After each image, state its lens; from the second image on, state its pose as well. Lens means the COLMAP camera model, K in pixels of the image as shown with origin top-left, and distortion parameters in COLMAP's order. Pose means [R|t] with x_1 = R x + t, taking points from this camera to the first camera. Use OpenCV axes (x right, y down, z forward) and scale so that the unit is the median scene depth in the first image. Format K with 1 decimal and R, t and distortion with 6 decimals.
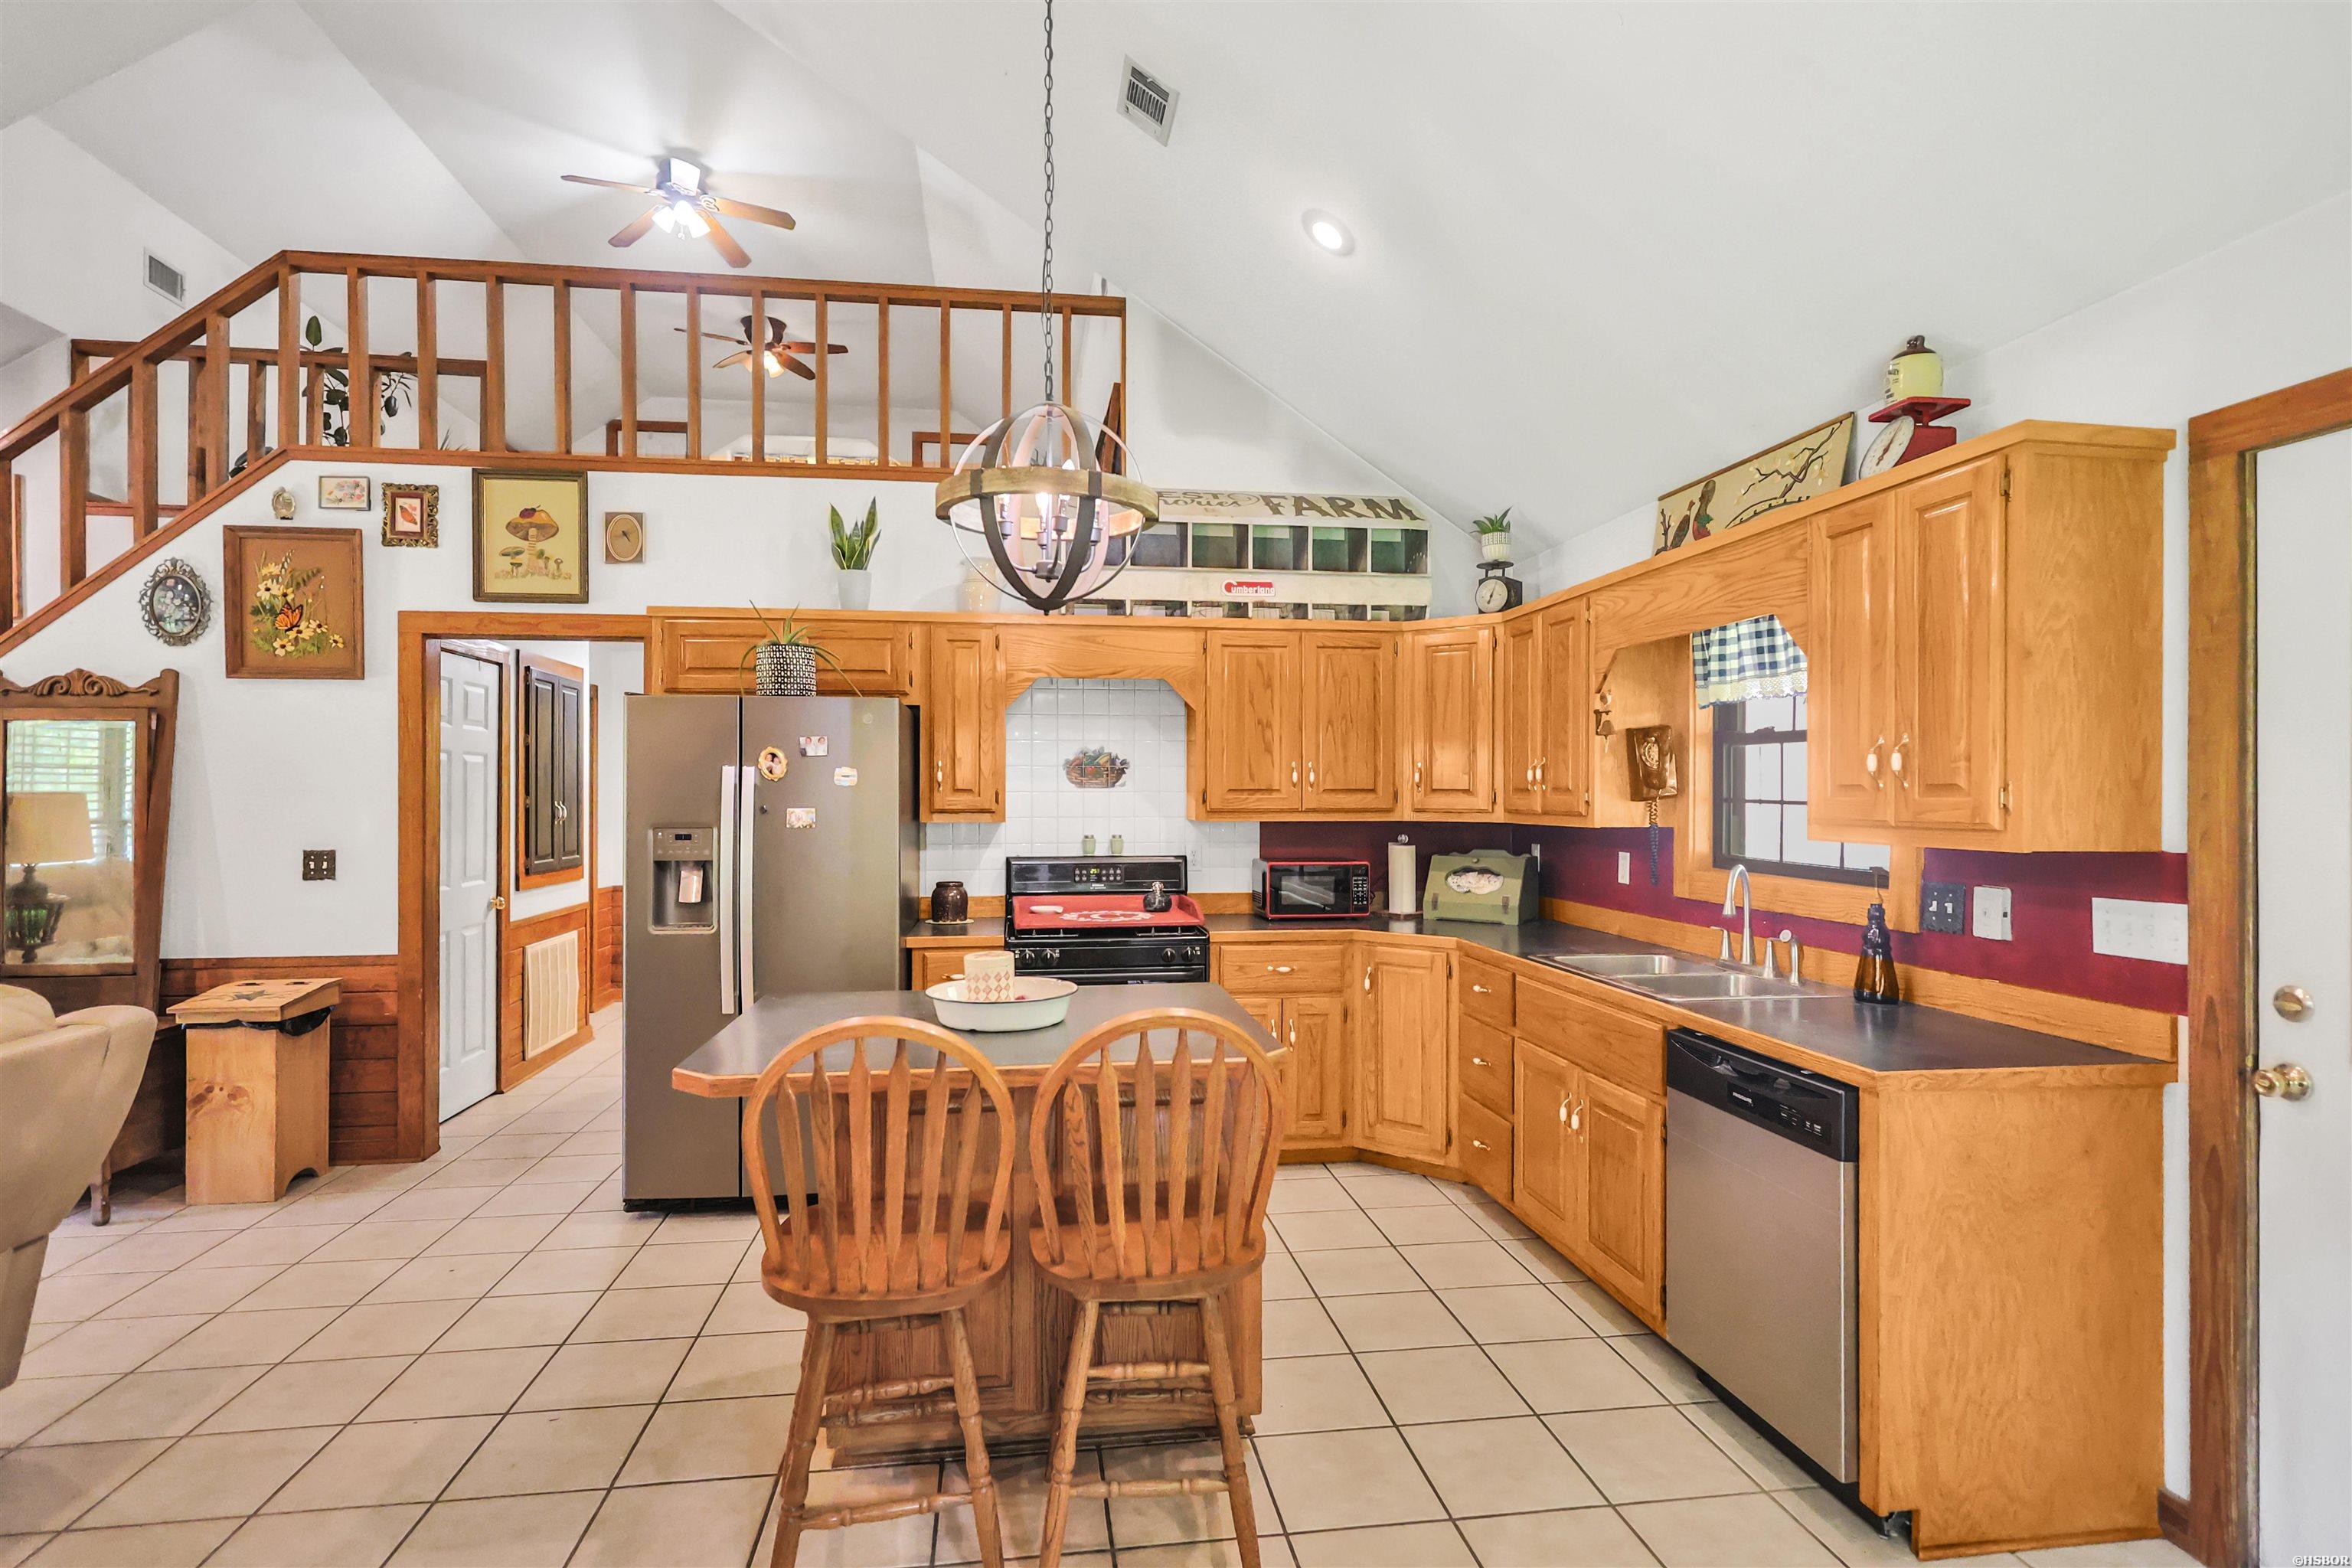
lens RADIAL K [[1166.6, 0, 1162.0], [0, 1166.6, 788.3], [0, 0, 1]] dist [0.000899, 0.001419]
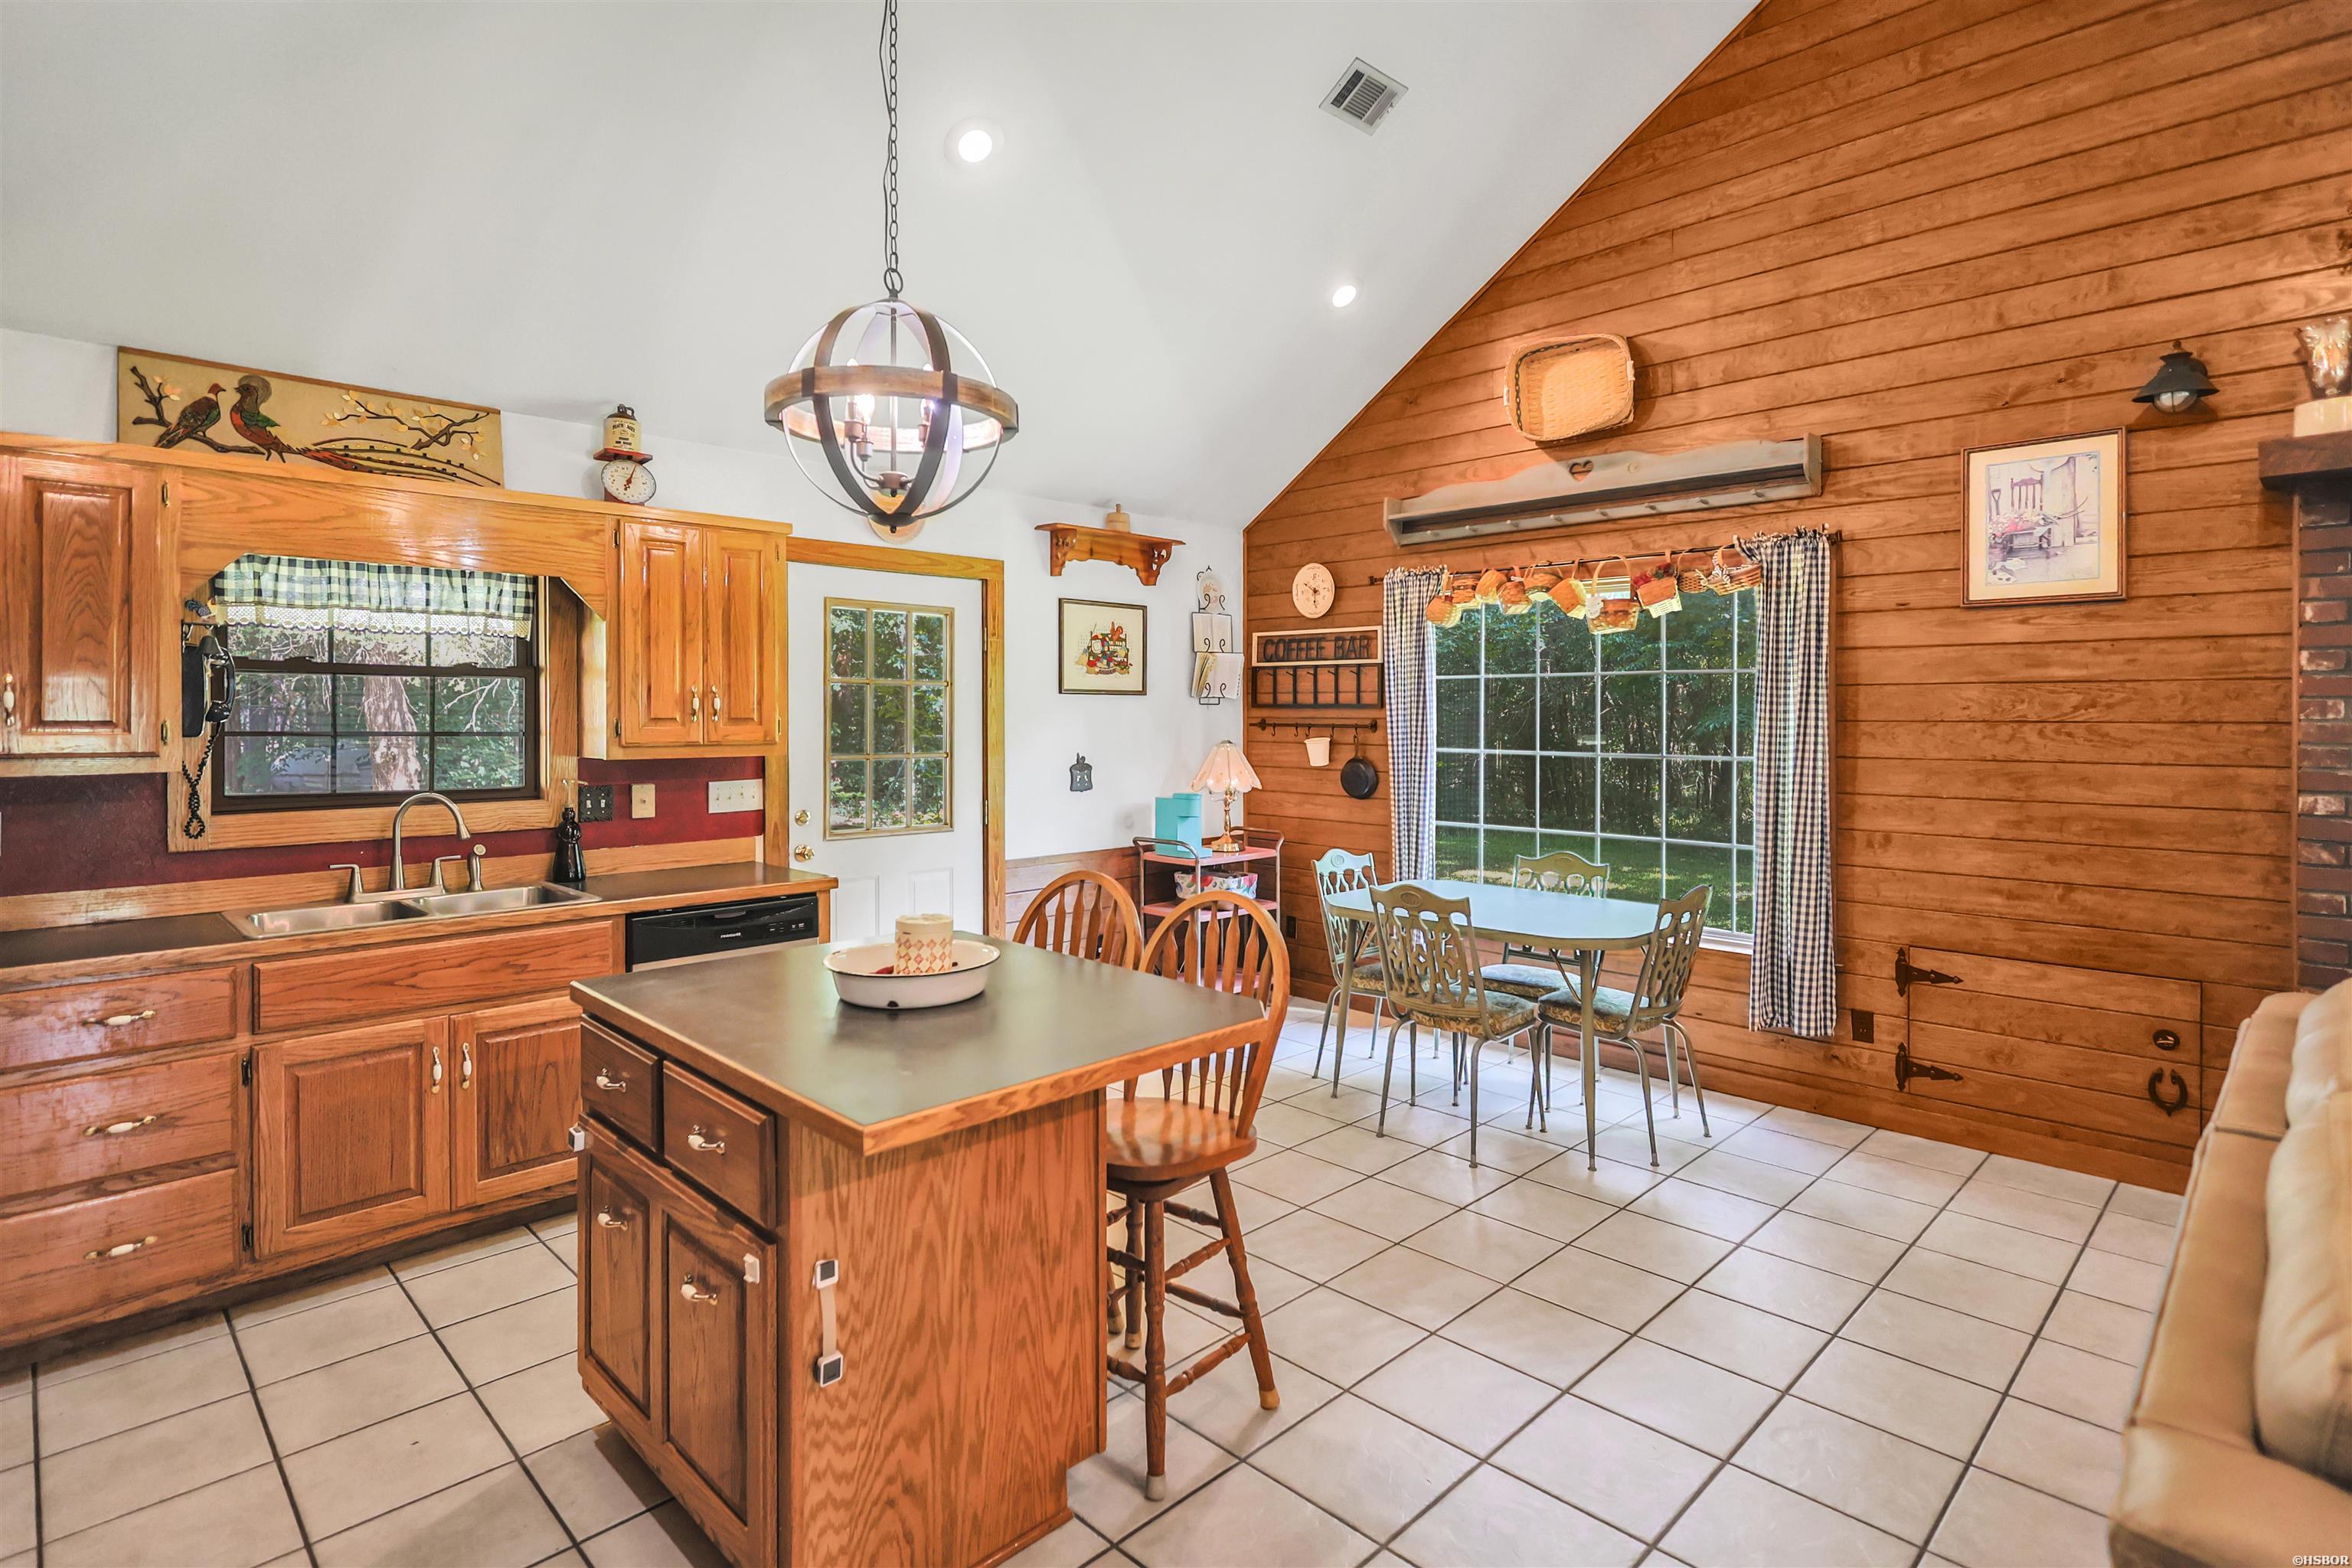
lens RADIAL K [[1166.6, 0, 1183.5], [0, 1166.6, 716.2], [0, 0, 1]] dist [0.000899, 0.001419]
pose [[-0.593325, -0.008830, 0.804915, -0.565556], [-0.007981, 0.999955, 0.005087, -0.010972], [-0.804924, -0.003406, -0.593369, 0.799724]]
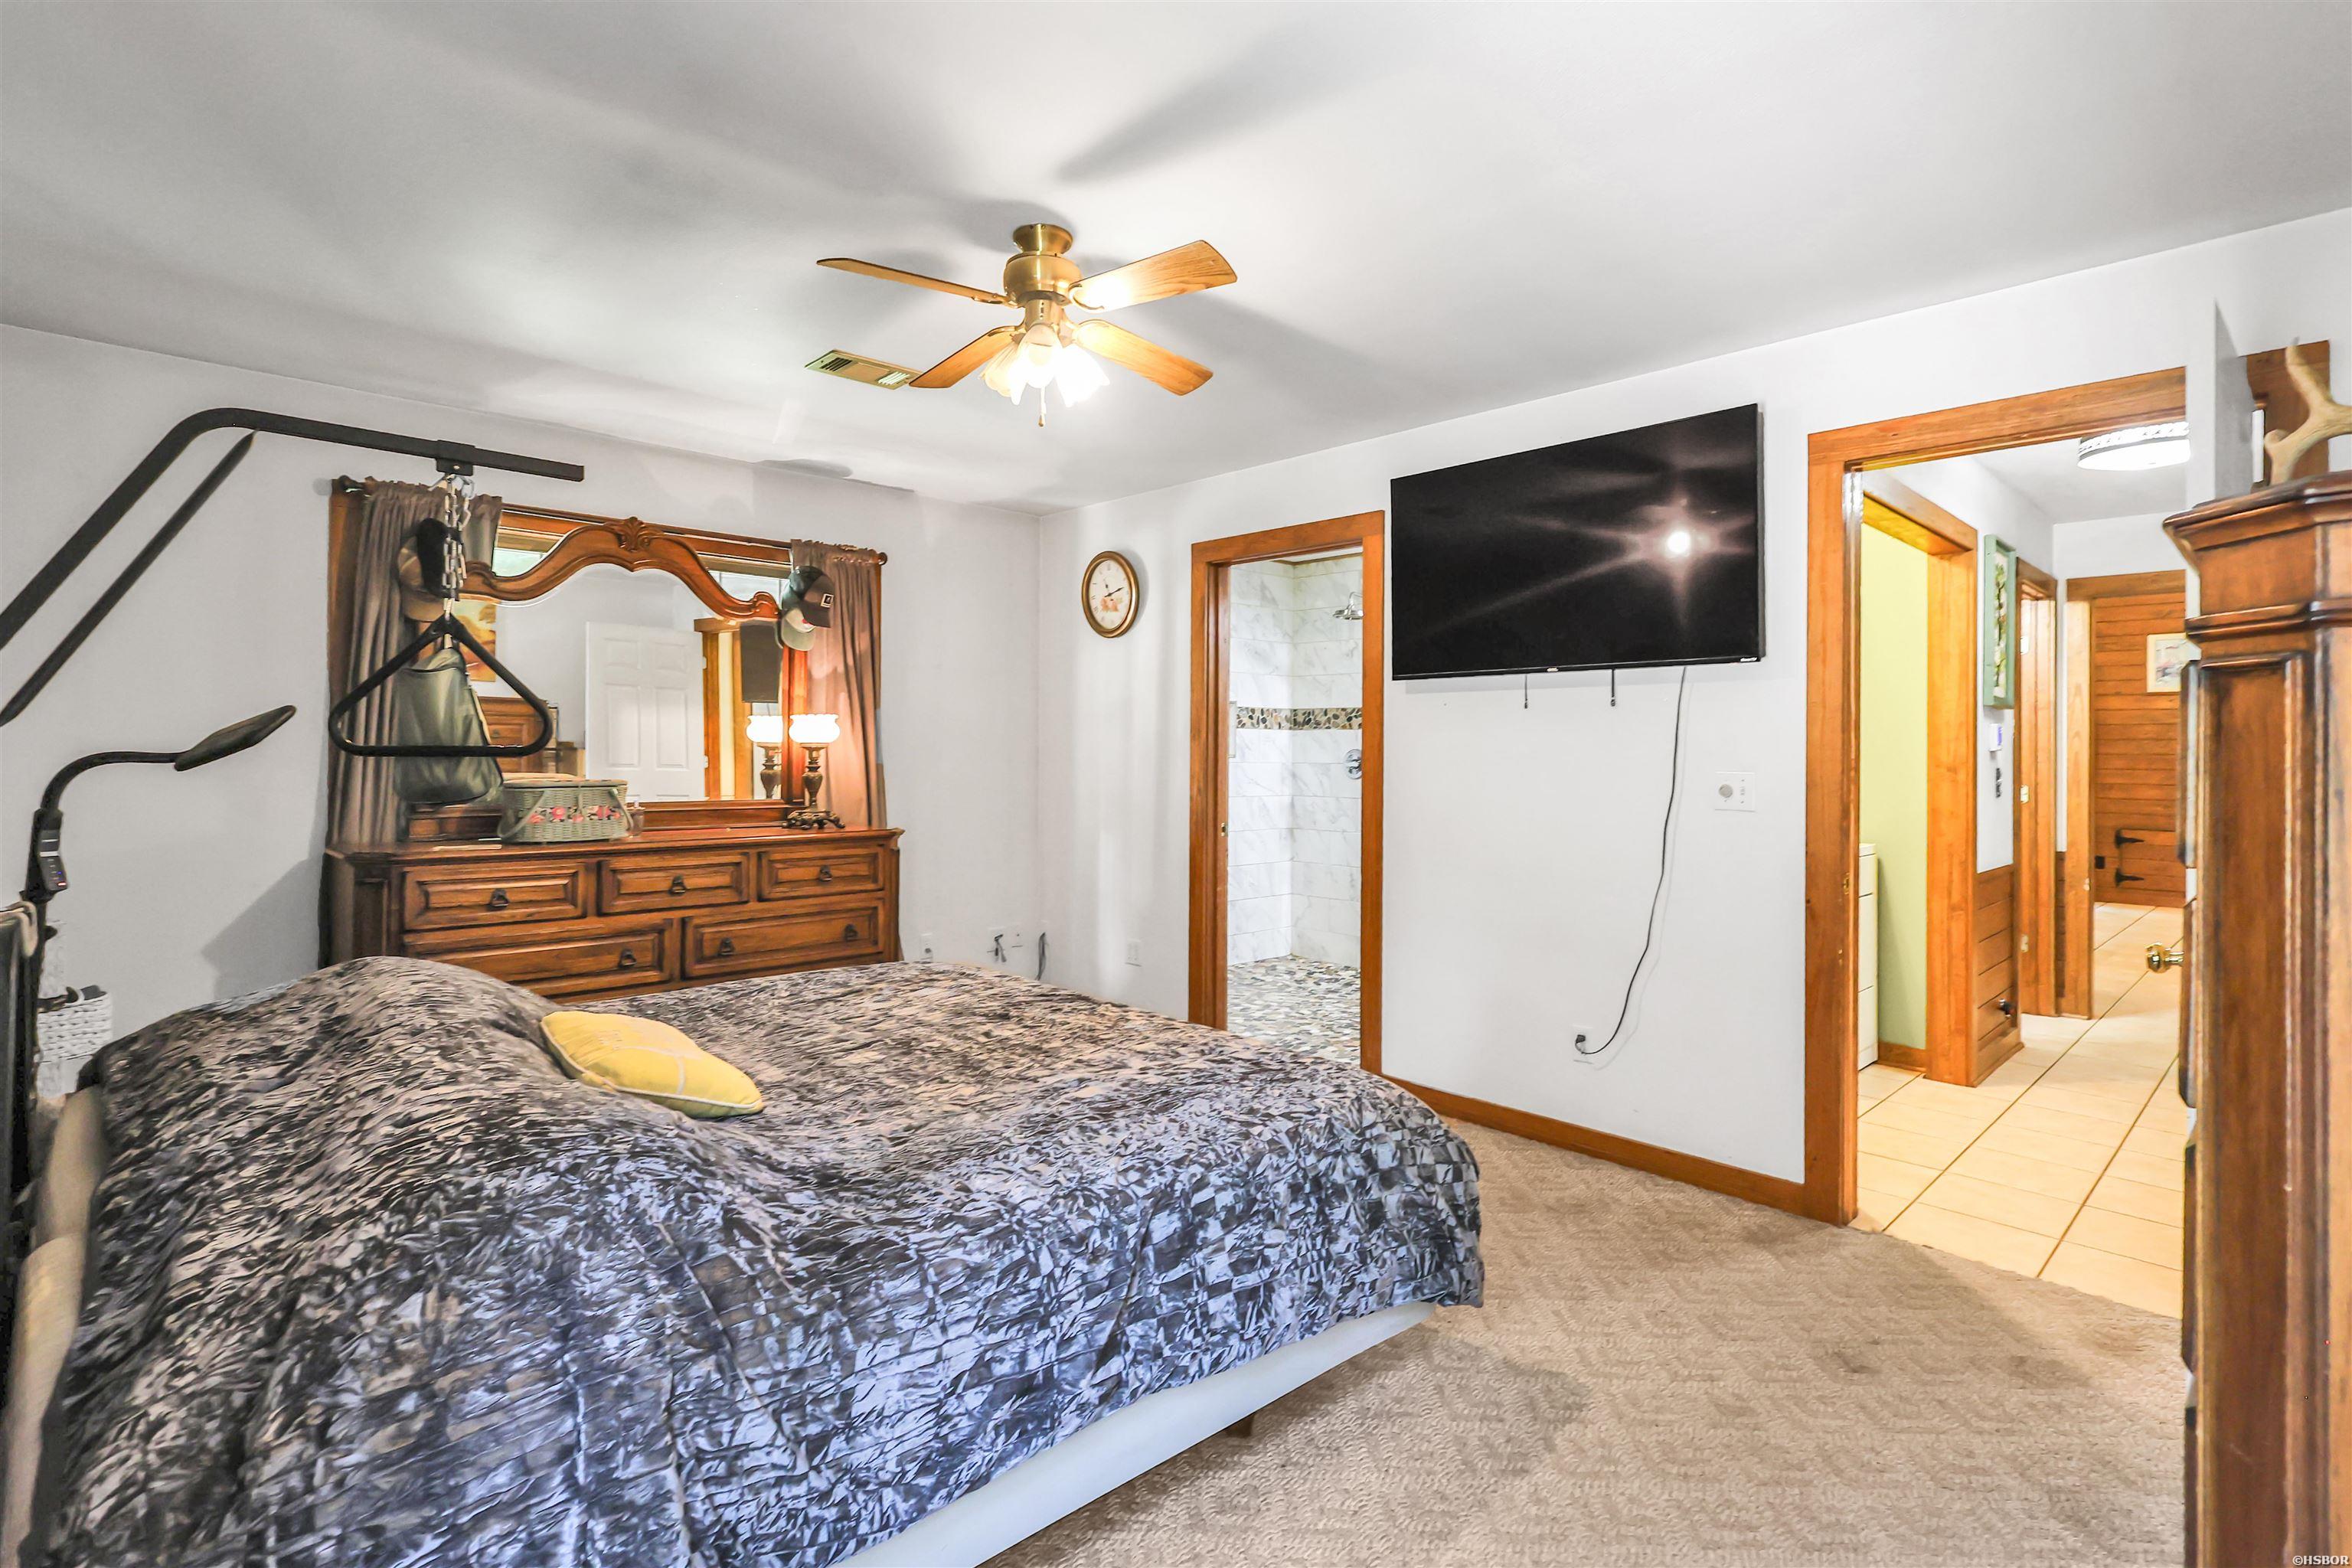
lens RADIAL K [[1119.6, 0, 1171.1], [0, 1119.6, 758.6], [0, 0, 1]] dist [0.003422, 0.000269]
pose [[-0.559470, -0.005908, 0.828830, -0.950897], [-0.004721, 0.999981, 0.003942, 0.030641], [-0.828837, -0.001707, -0.559487, 2.577047]]
